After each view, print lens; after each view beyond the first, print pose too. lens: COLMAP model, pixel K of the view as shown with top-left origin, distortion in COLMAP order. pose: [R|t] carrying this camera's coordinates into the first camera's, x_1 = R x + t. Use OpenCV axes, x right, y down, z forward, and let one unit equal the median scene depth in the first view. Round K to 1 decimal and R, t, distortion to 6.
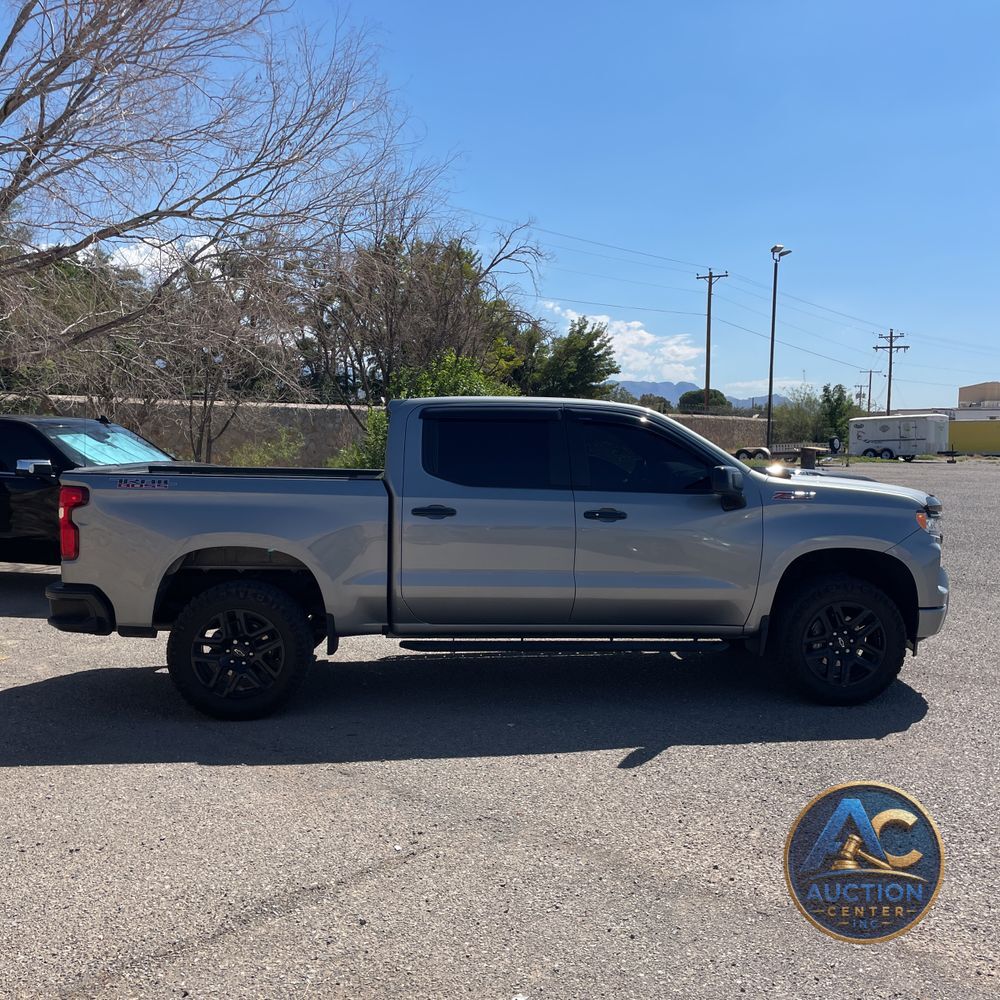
lens RADIAL K [[1014.9, 0, 519.8], [0, 1014.9, 508.2], [0, 0, 1]] dist [0.096789, -0.139367]
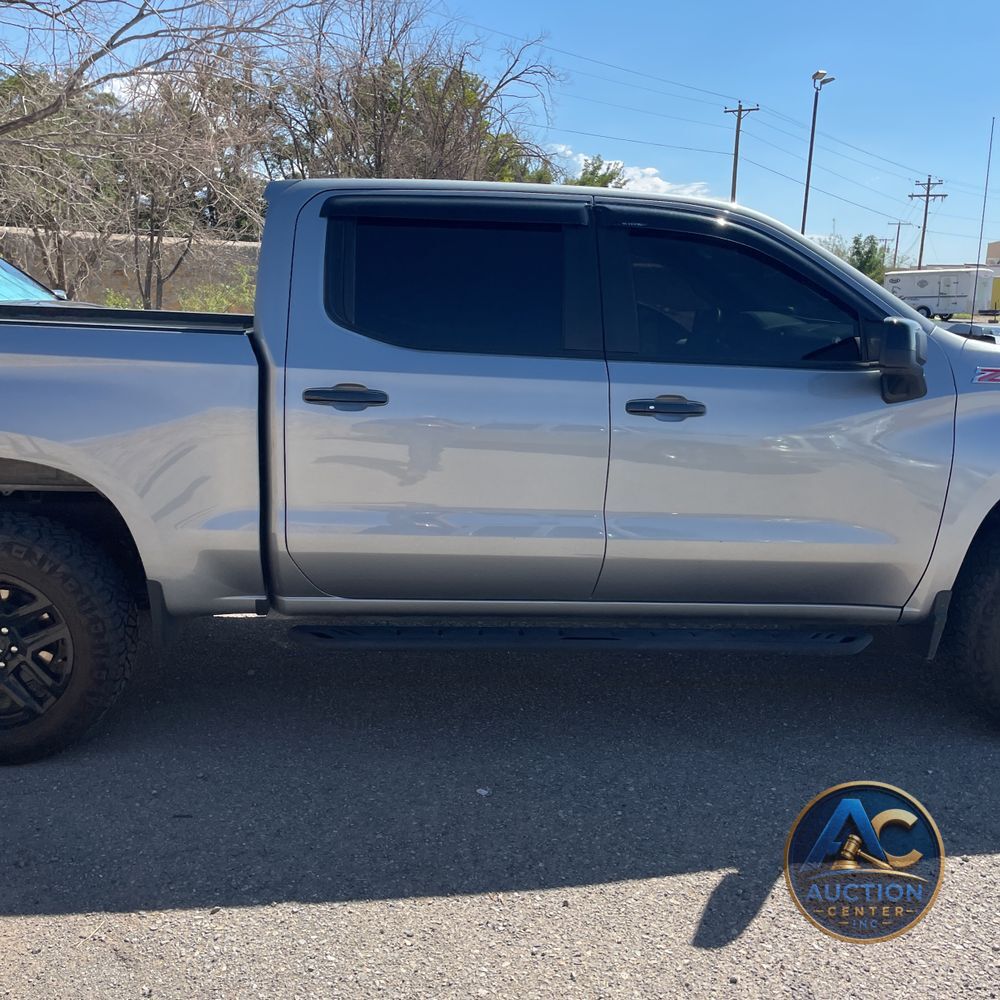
lens RADIAL K [[1014.9, 0, 519.8], [0, 1014.9, 508.2], [0, 0, 1]] dist [0.096789, -0.139367]
pose [[0.999826, 0.018305, -0.003590, 0.001559], [-0.017619, 0.989915, 0.140565, -0.002417], [0.006127, -0.140477, 0.990065, 0.073462]]
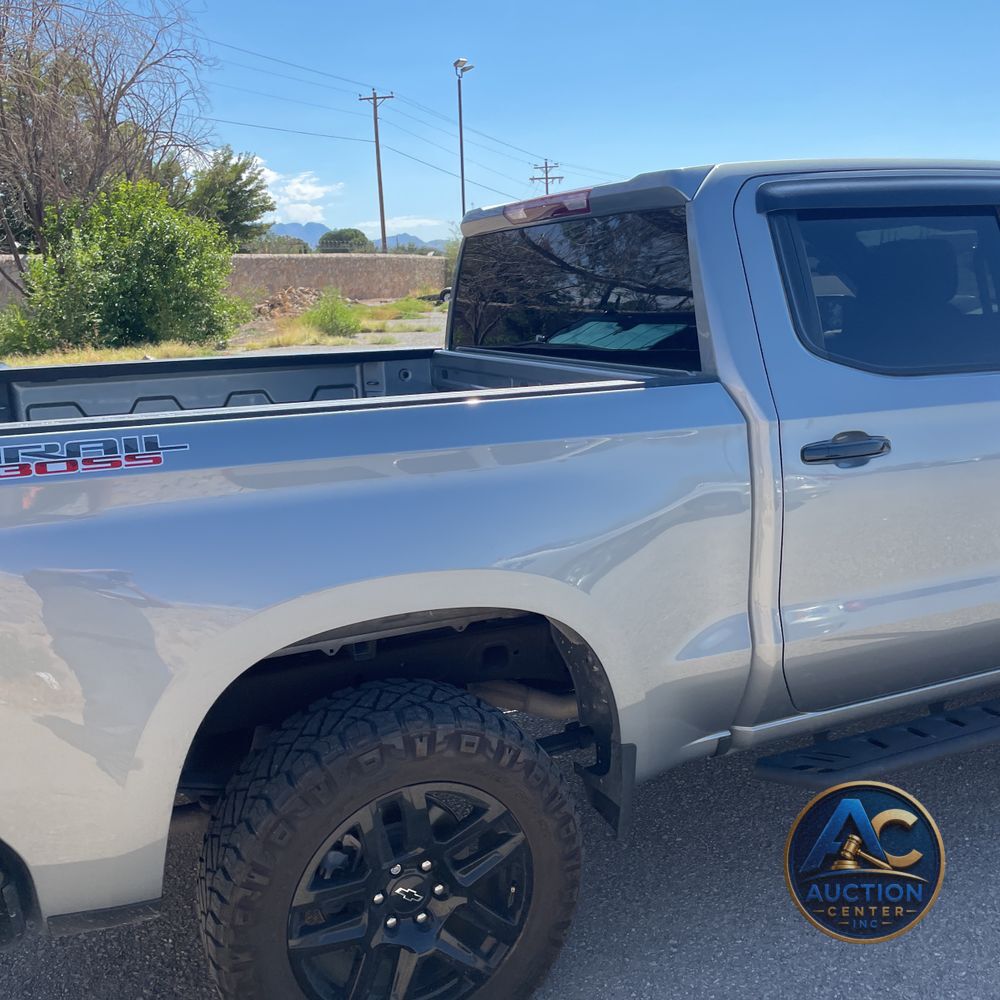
lens RADIAL K [[1012.7, 0, 504.0], [0, 1012.7, 493.2], [0, 0, 1]] dist [0.094504, -0.137242]
pose [[0.942311, -0.114855, 0.314417, -0.053715], [0.071236, 0.986583, 0.146900, -0.007589], [-0.327071, -0.116028, 0.937850, 0.105830]]
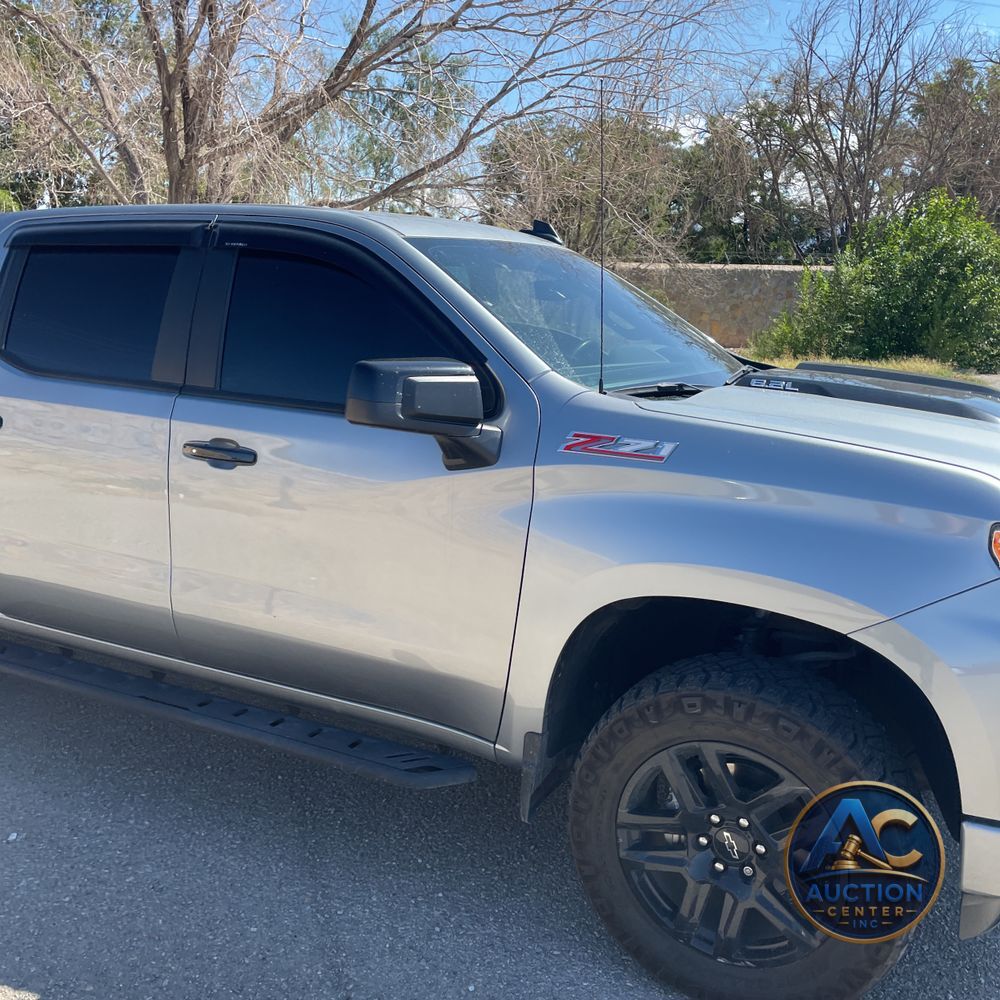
lens RADIAL K [[1012.7, 0, 504.0], [0, 1012.7, 493.2], [0, 0, 1]] dist [0.094504, -0.137242]
pose [[0.842967, 0.111804, -0.526219, 0.071085], [-0.051947, 0.990511, 0.127235, -0.006624], [0.535452, -0.079919, 0.840776, 0.108283]]
